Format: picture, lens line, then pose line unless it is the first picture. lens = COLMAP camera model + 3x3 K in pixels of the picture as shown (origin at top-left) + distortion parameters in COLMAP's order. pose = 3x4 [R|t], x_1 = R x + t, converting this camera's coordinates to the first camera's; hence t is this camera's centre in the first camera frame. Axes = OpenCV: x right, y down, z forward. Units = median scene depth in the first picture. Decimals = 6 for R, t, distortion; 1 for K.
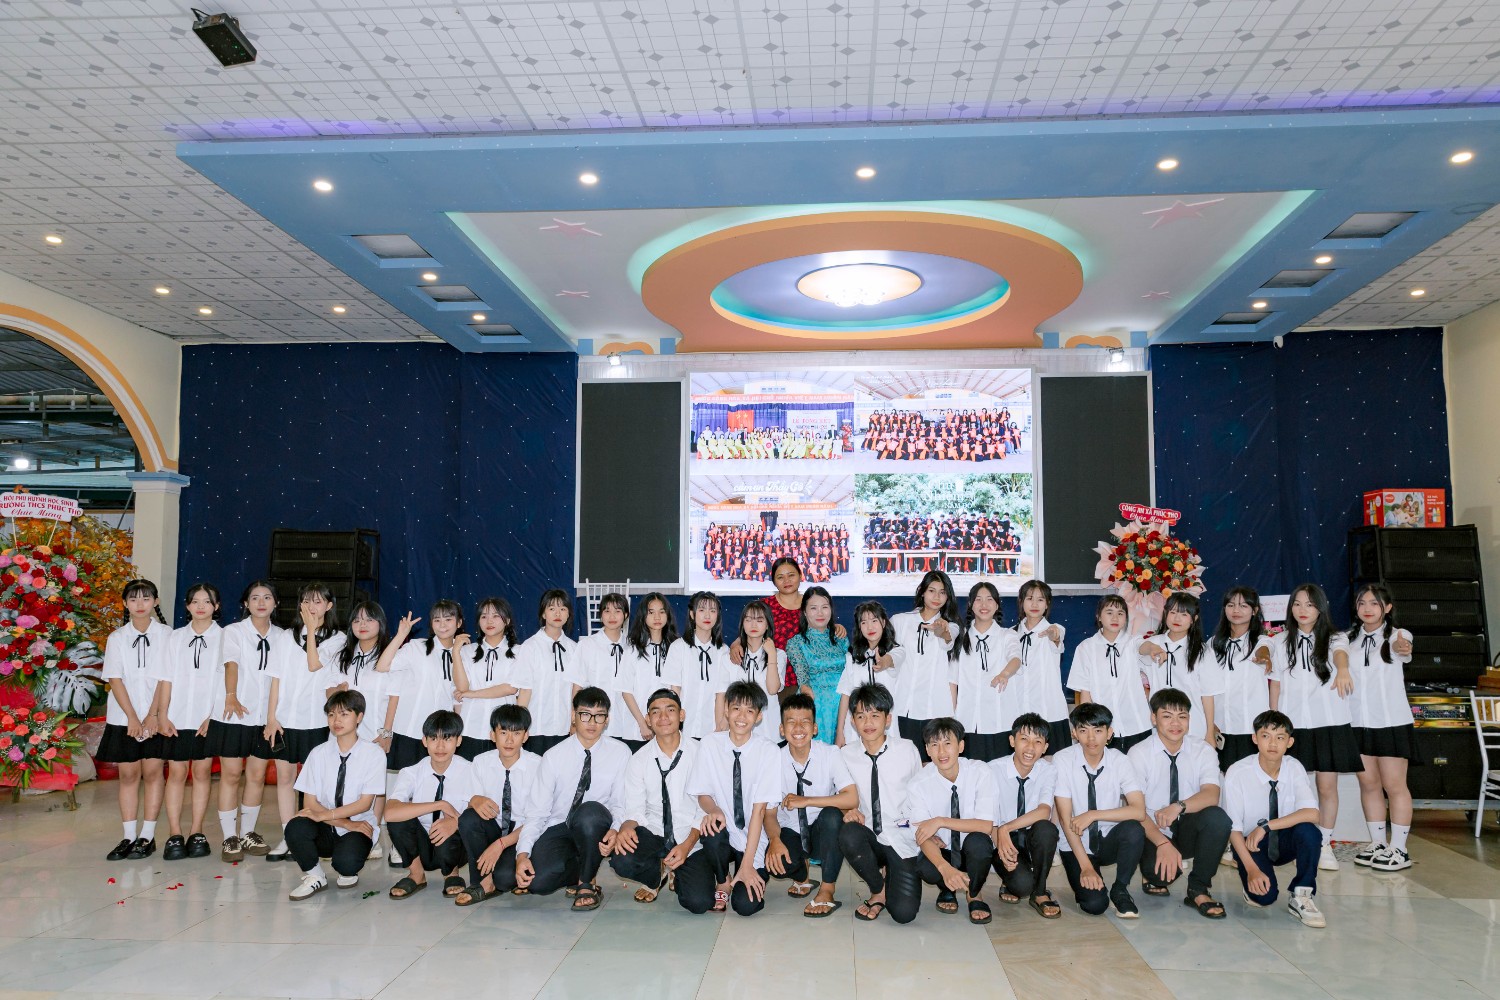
lens RADIAL K [[1098.2, 0, 759.1], [0, 1098.2, 528.1], [0, 0, 1]] dist [0.023253, -0.000821]
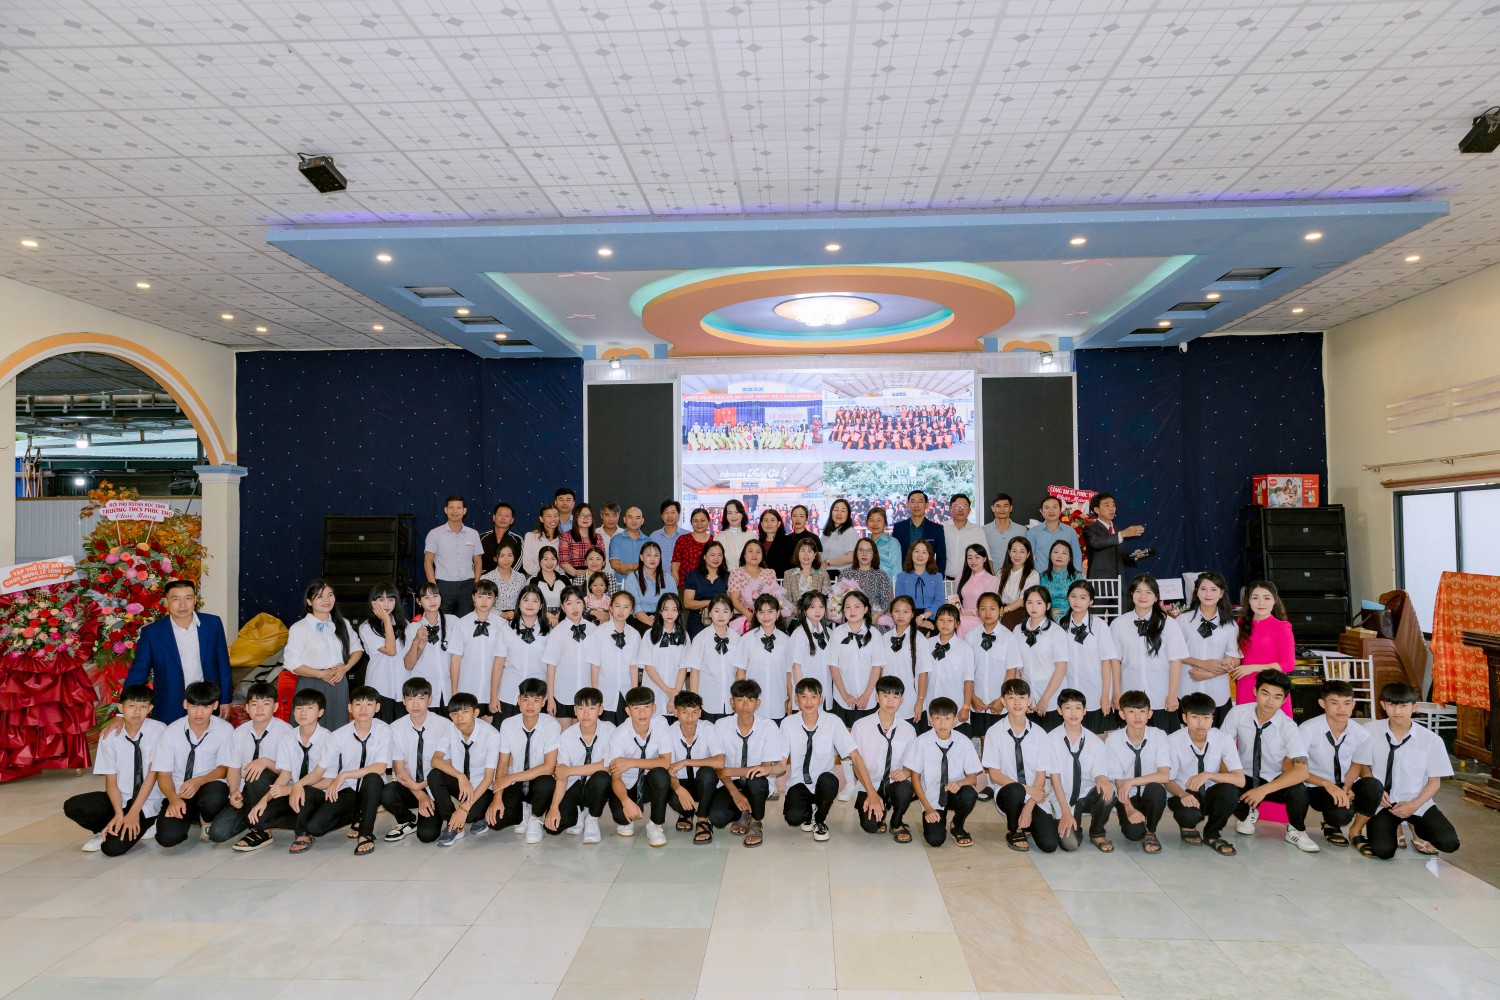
lens RADIAL K [[1035.4, 0, 746.2], [0, 1035.4, 507.6], [0, 0, 1]] dist [0.025964, -0.002884]
pose [[0.999814, -0.011306, 0.015653, -0.013668], [0.010454, 0.998514, 0.053485, -0.064683], [-0.016234, -0.053311, 0.998446, -0.108220]]
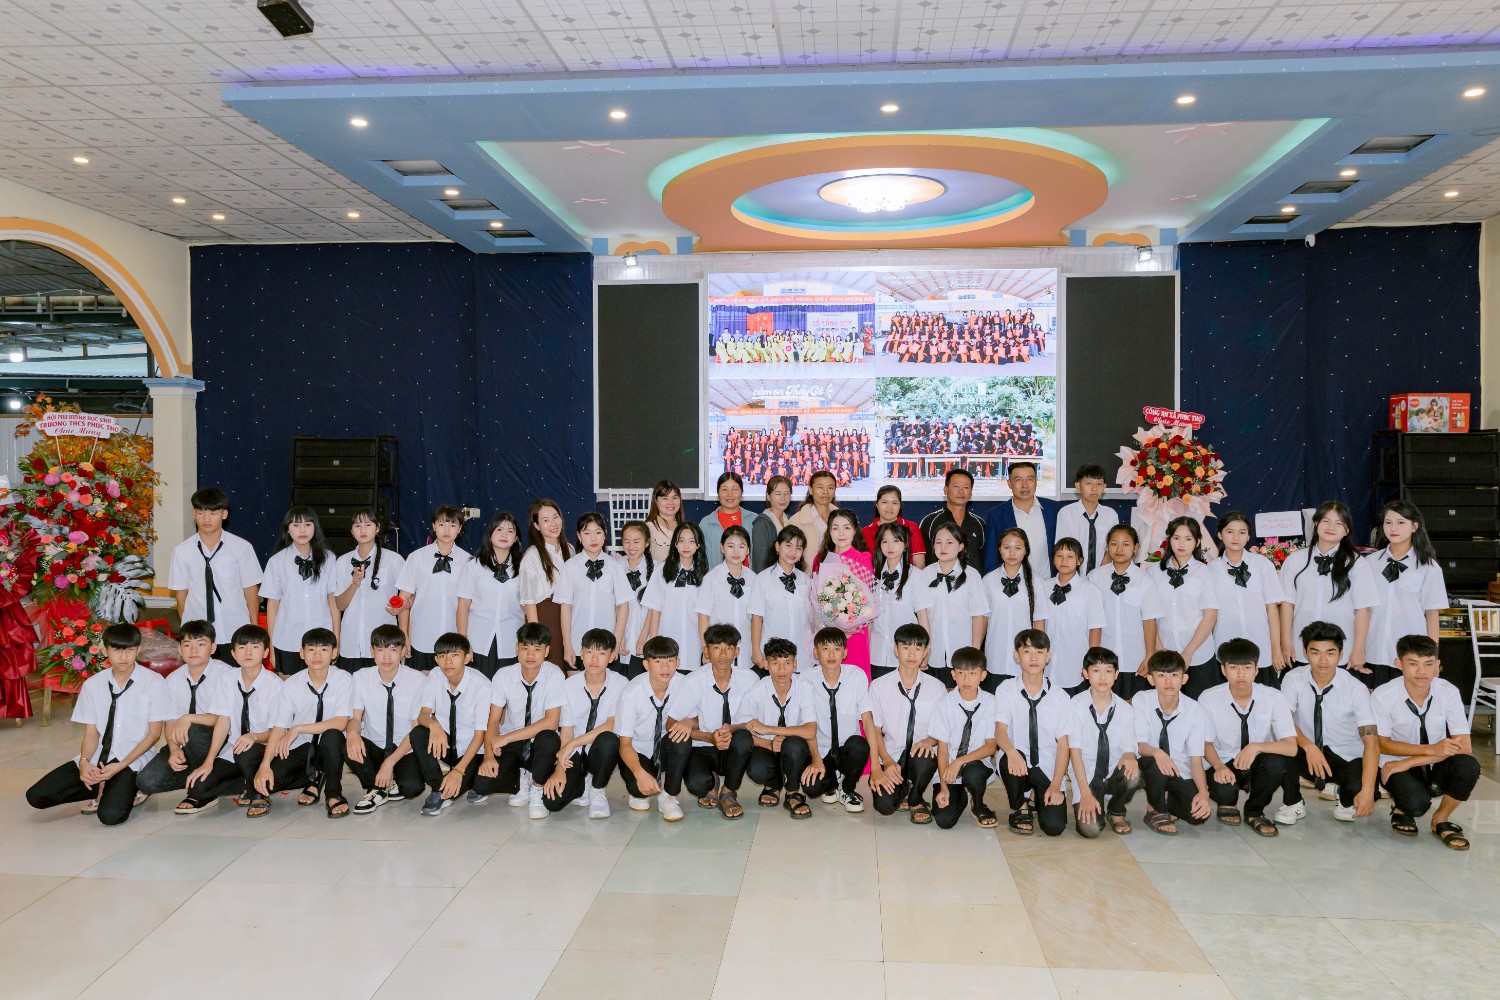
lens RADIAL K [[1215.1, 0, 751.1], [0, 1215.1, 502.0], [0, 0, 1]] dist [0.012614, 0.015121]
pose [[0.999916, -0.004068, -0.012341, -0.012793], [0.005214, 0.995527, 0.094333, -0.044278], [0.011902, -0.094389, 0.995464, -0.106364]]
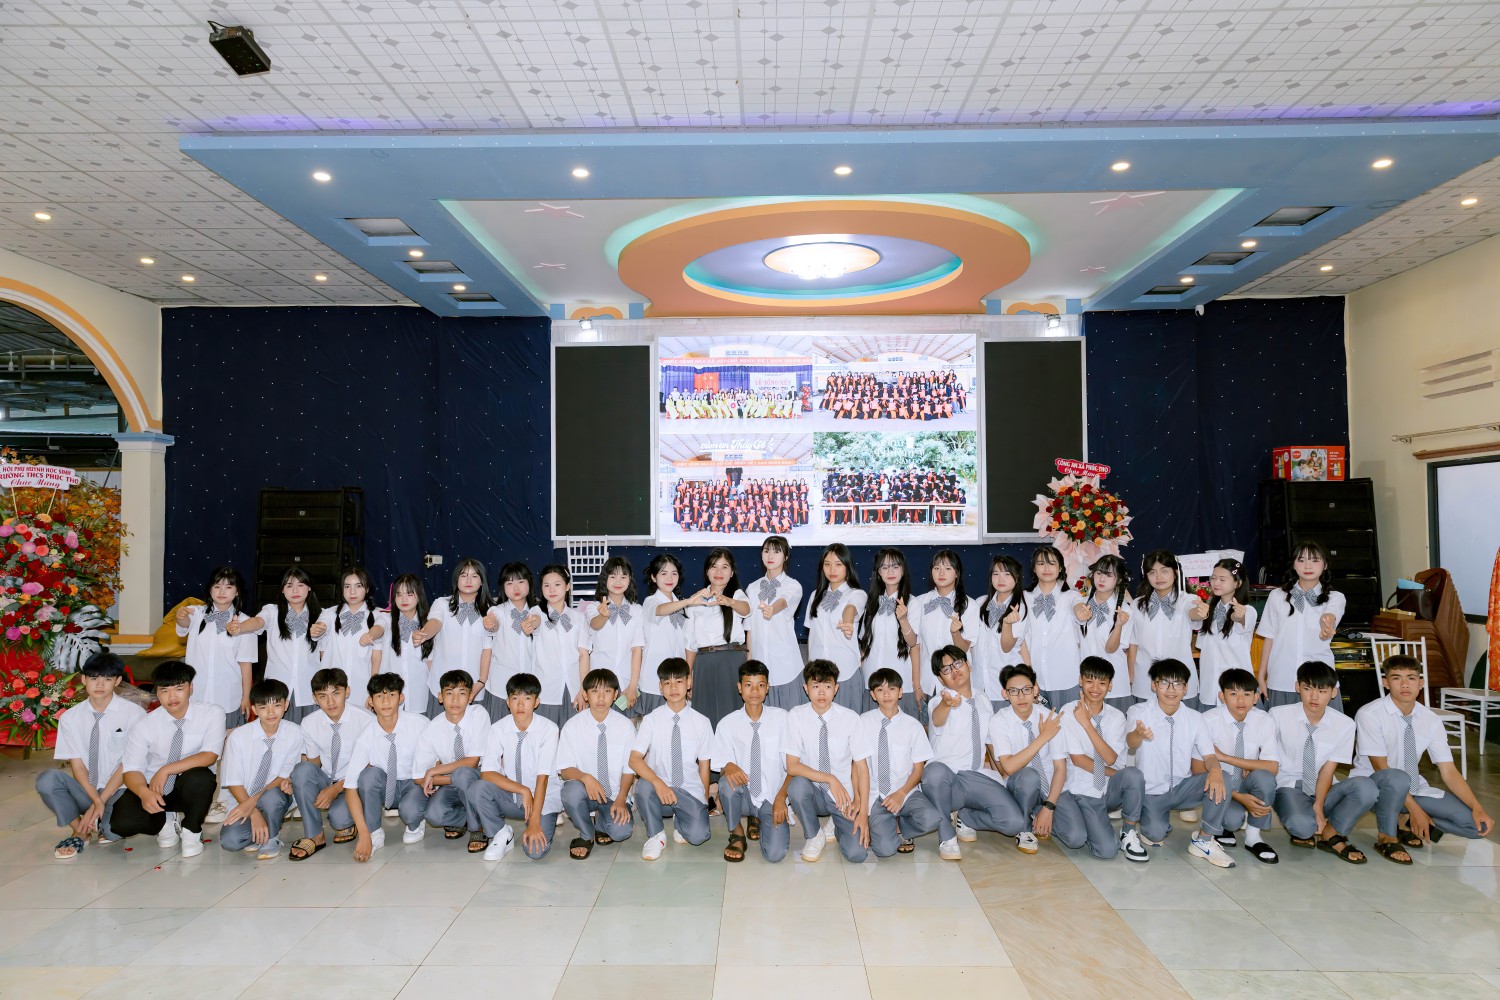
lens RADIAL K [[1031.7, 0, 748.8], [0, 1031.7, 501.9], [0, 0, 1]] dist [0.023941, -0.002056]
pose [[0.998382, -0.008859, 0.056160, -0.035692], [0.005938, 0.998631, 0.051979, -0.036306], [-0.056543, -0.051561, 0.997068, -0.007810]]
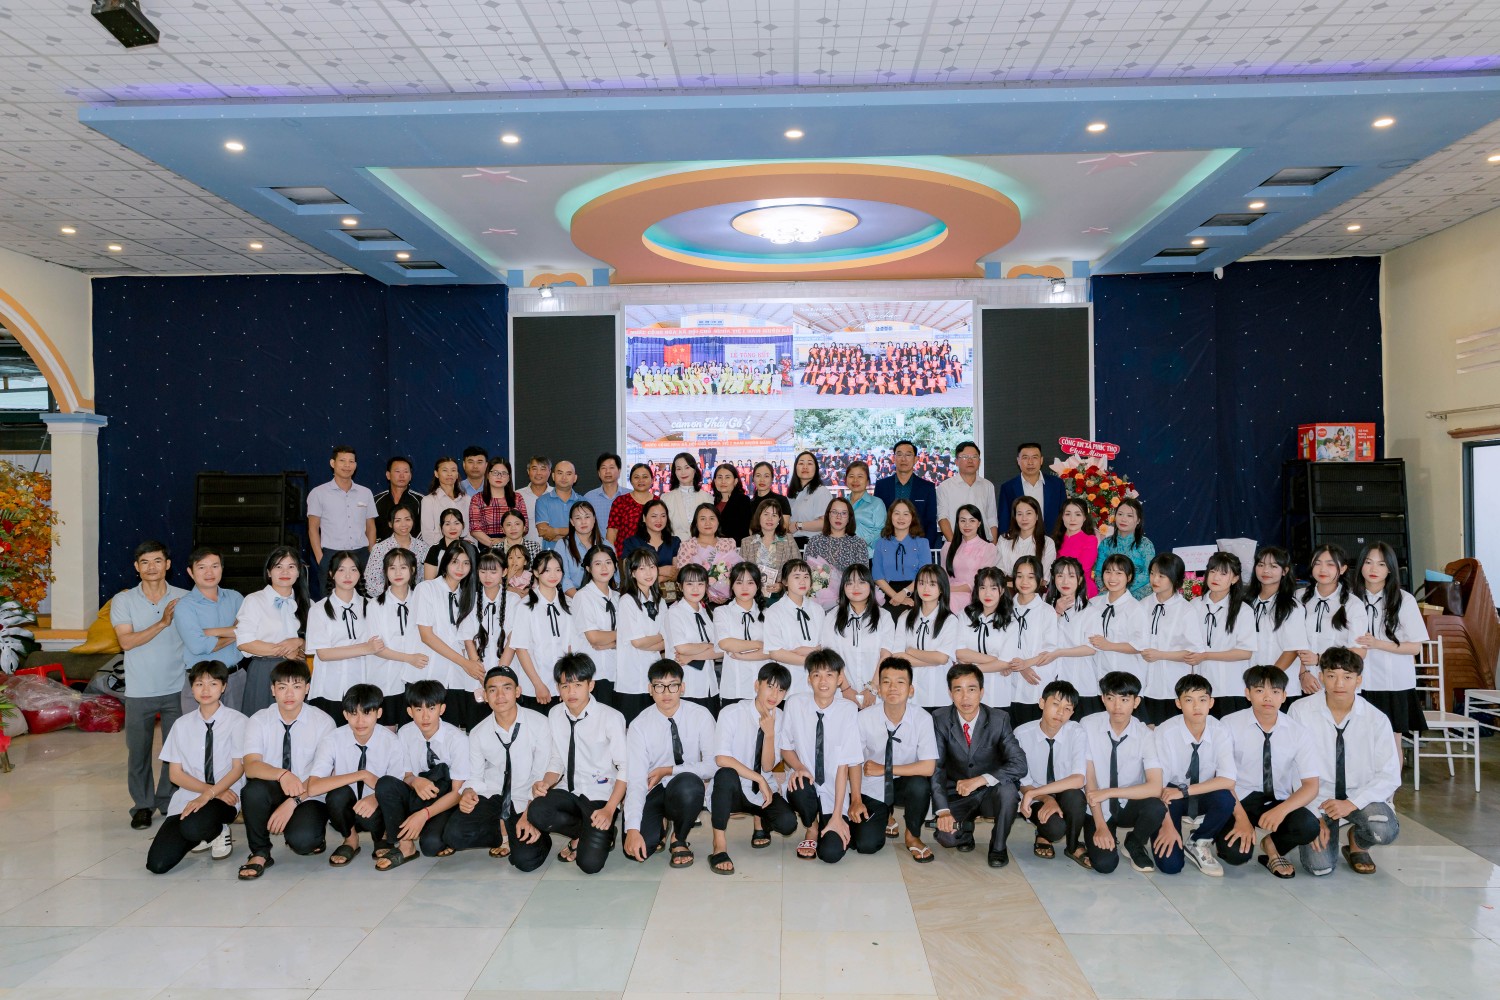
lens RADIAL K [[1144.9, 0, 750.4], [0, 1144.9, 499.3], [0, 0, 1]] dist [0.002709, 0.018346]
pose [[0.999327, -0.013006, 0.034292, 0.012410], [0.010346, 0.997007, 0.076613, -0.051041], [-0.035186, -0.076207, 0.996471, -0.027536]]
